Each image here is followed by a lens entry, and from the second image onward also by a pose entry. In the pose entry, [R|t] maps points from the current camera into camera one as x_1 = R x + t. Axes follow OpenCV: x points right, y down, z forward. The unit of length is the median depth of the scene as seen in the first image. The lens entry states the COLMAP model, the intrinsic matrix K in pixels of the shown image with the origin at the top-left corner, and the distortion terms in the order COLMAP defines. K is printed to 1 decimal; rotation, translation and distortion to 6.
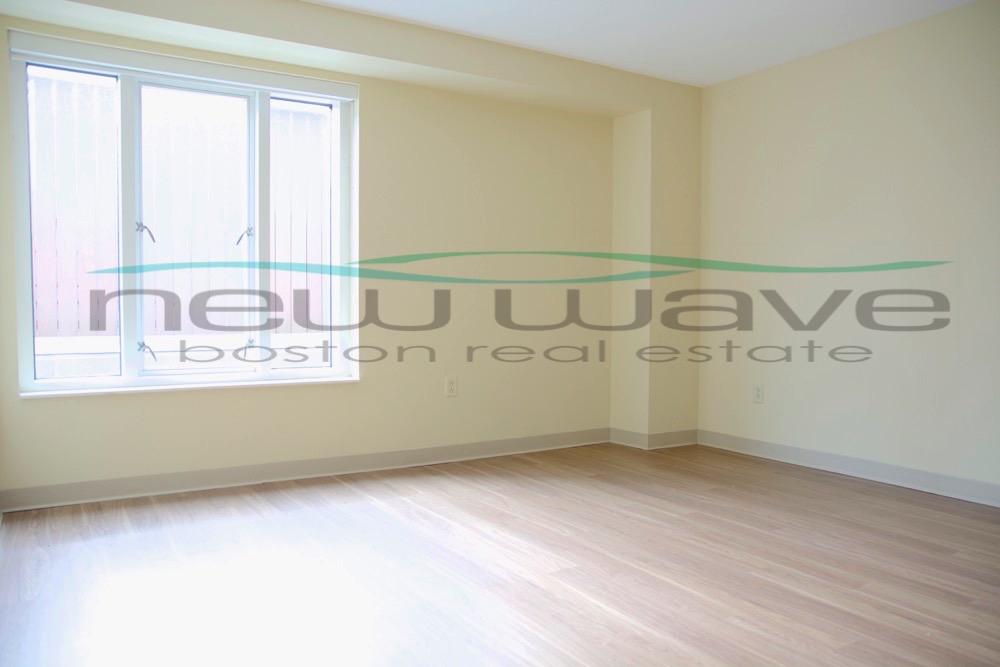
lens RADIAL K [[820.3, 0, 500.0], [0, 820.3, 333.5], [0, 0, 1]] dist [0.007720, 0.009525]
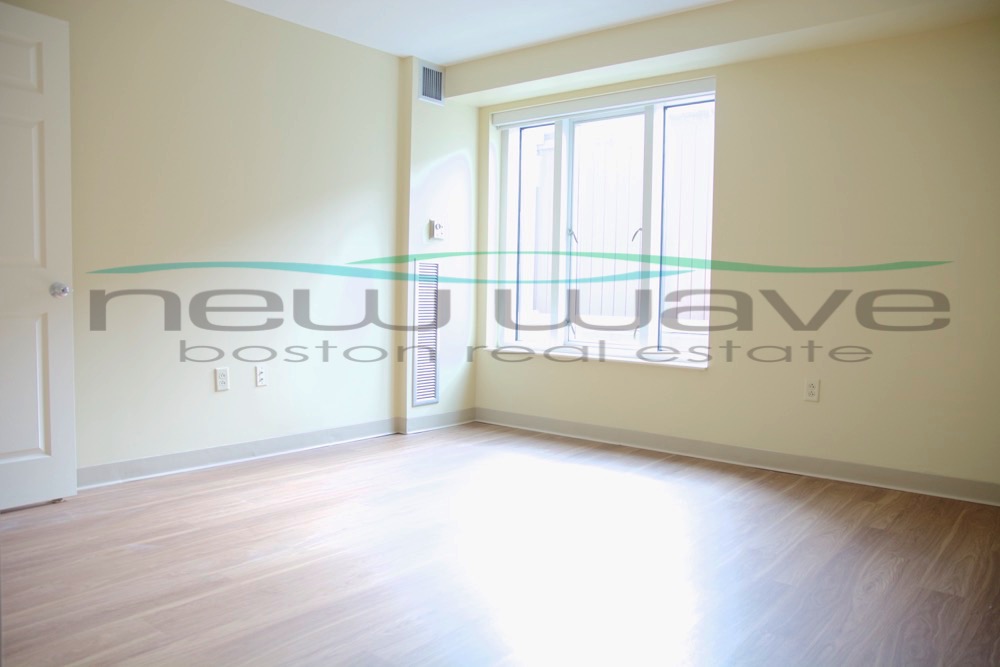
lens RADIAL K [[820.3, 0, 500.0], [0, 820.3, 333.5], [0, 0, 1]] dist [0.007720, 0.009525]
pose [[0.285360, 0.052555, -0.956978, 0.740907], [-0.053036, 0.997831, 0.038984, -0.012396], [0.956952, 0.039630, 0.287529, 0.473414]]
